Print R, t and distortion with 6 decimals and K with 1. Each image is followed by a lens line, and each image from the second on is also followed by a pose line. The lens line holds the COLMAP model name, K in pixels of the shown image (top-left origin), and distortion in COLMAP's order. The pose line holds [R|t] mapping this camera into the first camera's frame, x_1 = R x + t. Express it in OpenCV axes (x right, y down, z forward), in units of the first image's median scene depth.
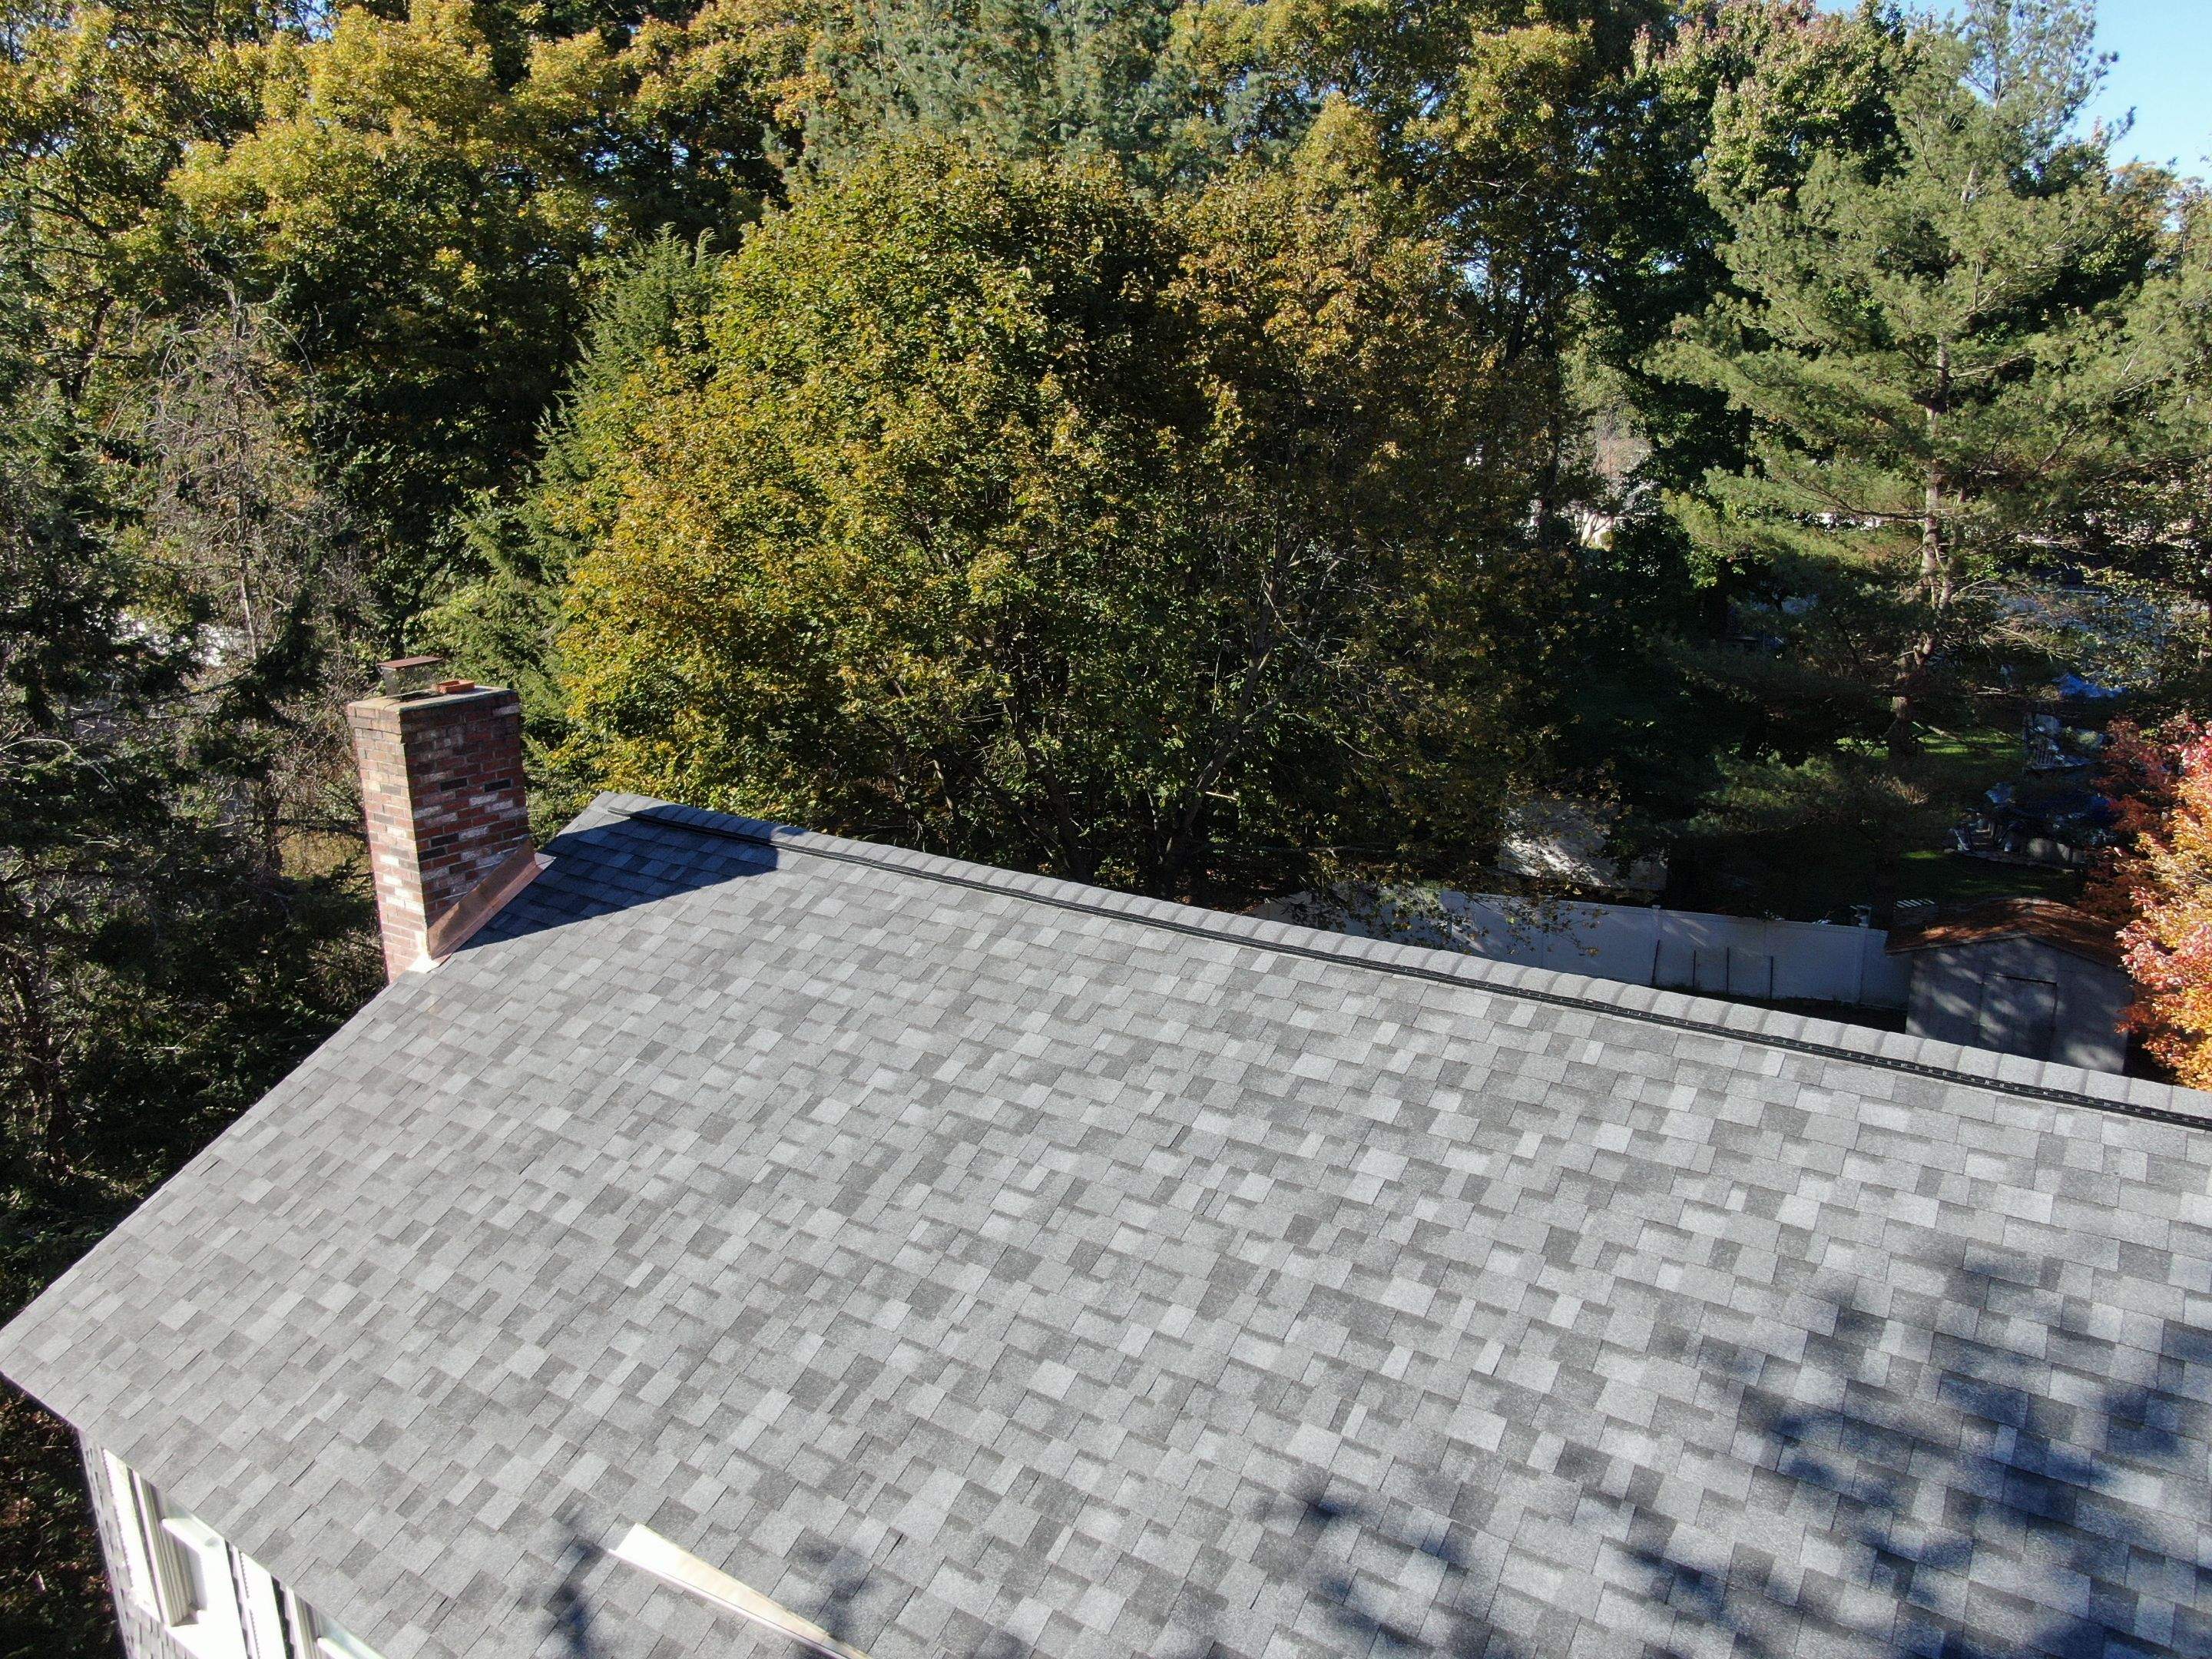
lens RADIAL K [[1644.3, 0, 1116.4], [0, 1644.3, 834.5], [0, 0, 1]] dist [0.000910, -0.000136]
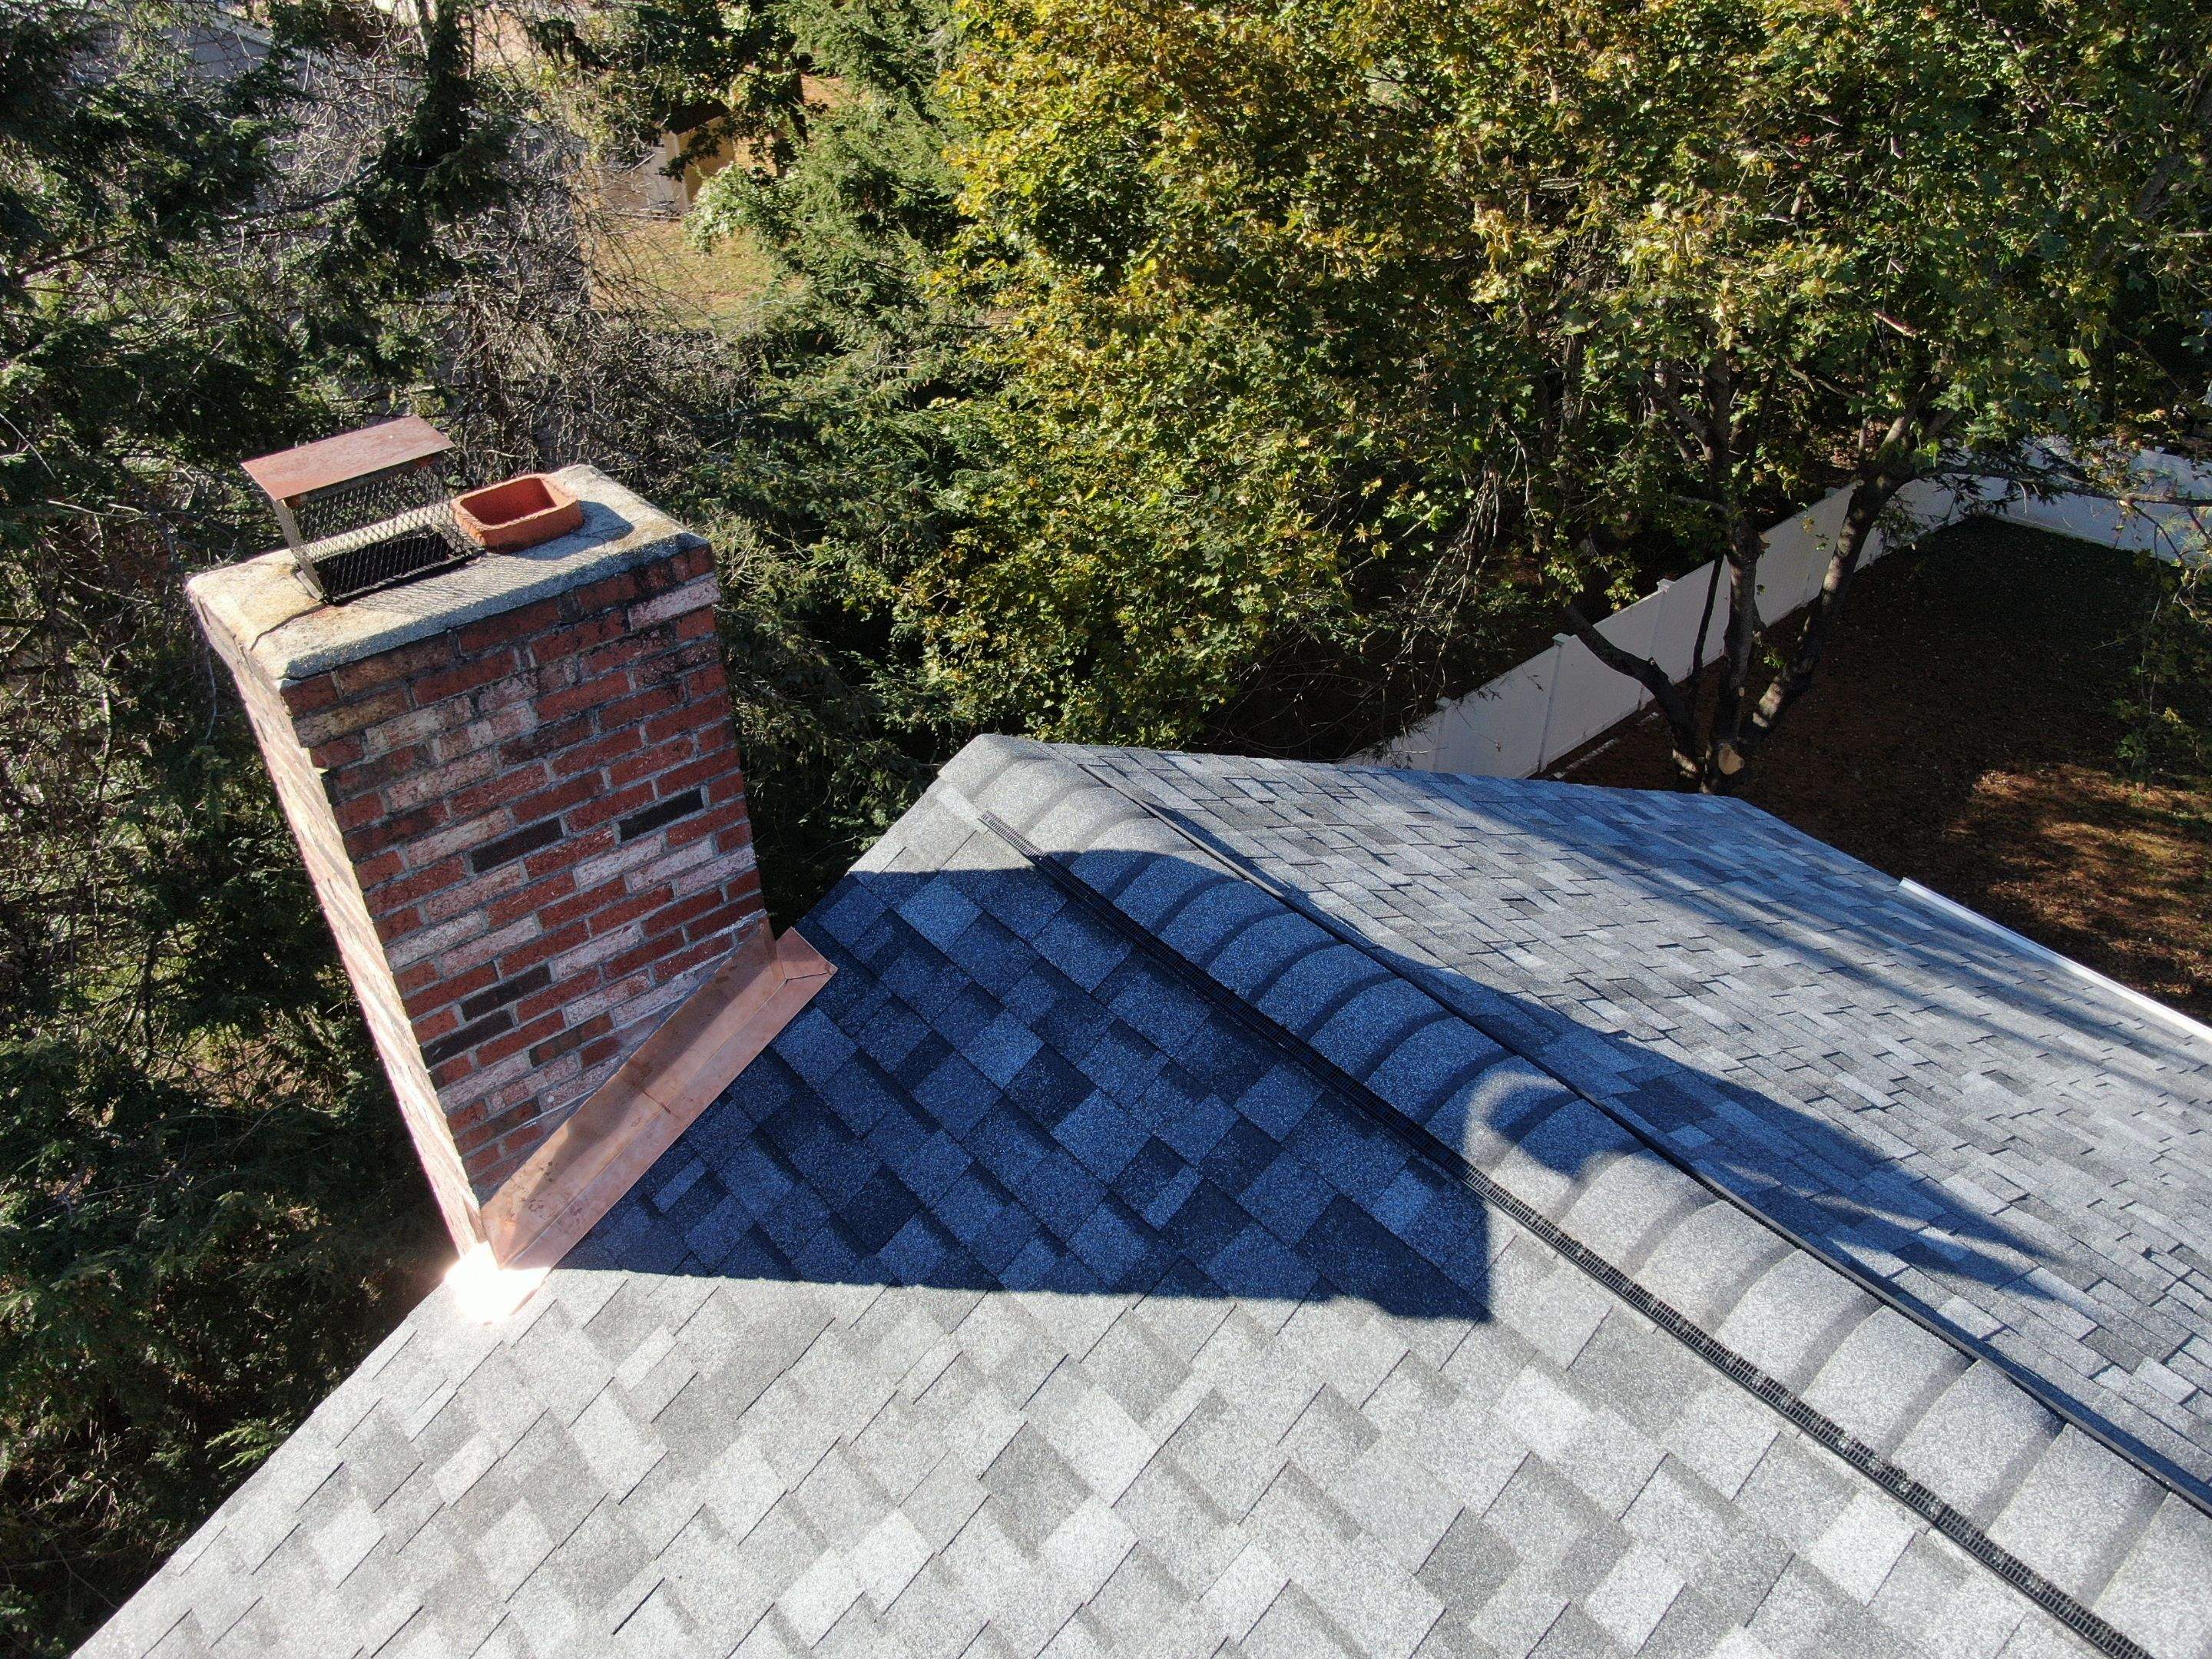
lens RADIAL K [[1644.3, 0, 1108.4], [0, 1644.3, 825.9], [0, 0, 1]] dist [0.000910, -0.000136]
pose [[0.965627, 0.144542, -0.216039, -0.218257], [-0.058166, 0.930214, 0.362380, -0.156013], [0.253342, -0.337358, 0.906646, 0.727371]]
